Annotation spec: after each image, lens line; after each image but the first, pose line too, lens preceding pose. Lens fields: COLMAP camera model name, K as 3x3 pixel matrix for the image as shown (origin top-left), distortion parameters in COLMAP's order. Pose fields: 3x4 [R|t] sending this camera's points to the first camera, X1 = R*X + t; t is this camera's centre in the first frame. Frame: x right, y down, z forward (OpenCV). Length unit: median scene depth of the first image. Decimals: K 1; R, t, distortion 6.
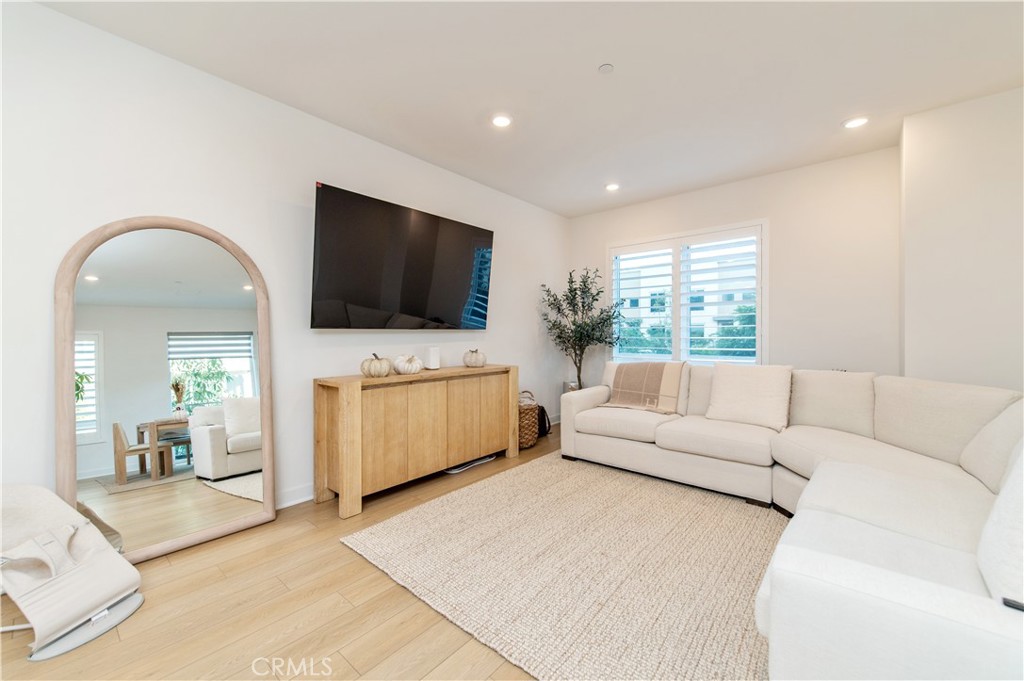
lens RADIAL K [[400.1, 0, 513.6], [0, 400.1, 337.7], [0, 0, 1]] dist [0.009224, -0.001691]
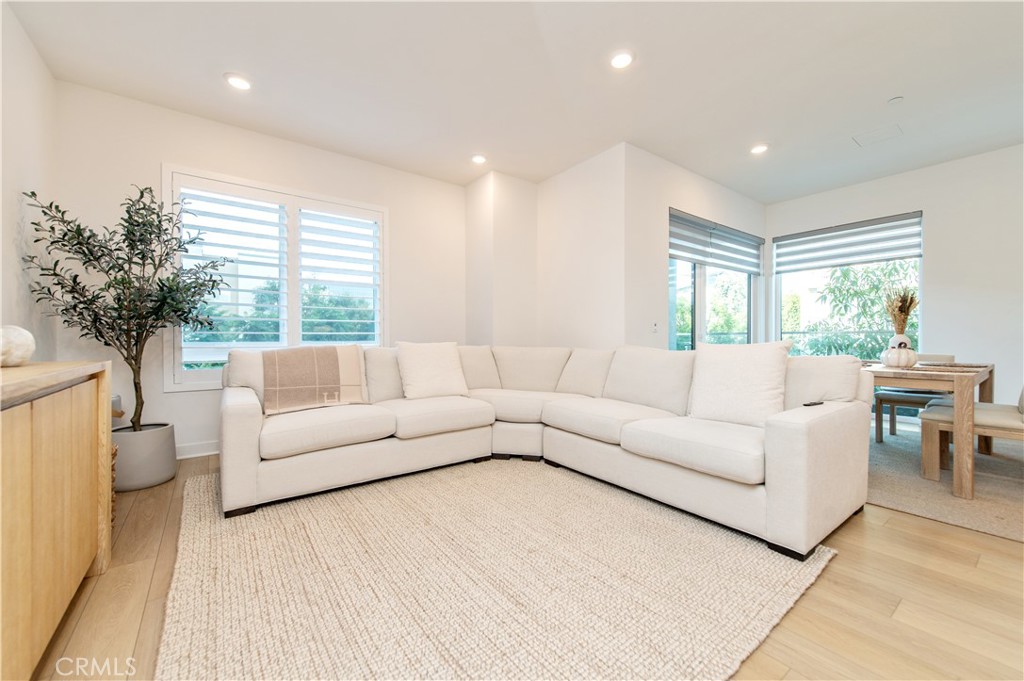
lens RADIAL K [[400.1, 0, 511.2], [0, 400.1, 341.8], [0, 0, 1]] dist [0.009224, -0.001691]
pose [[0.214618, -0.008772, 0.976659, -0.344384], [0.005643, 0.999954, 0.007741, 0.050064], [-0.976682, 0.003850, 0.214658, 0.483072]]
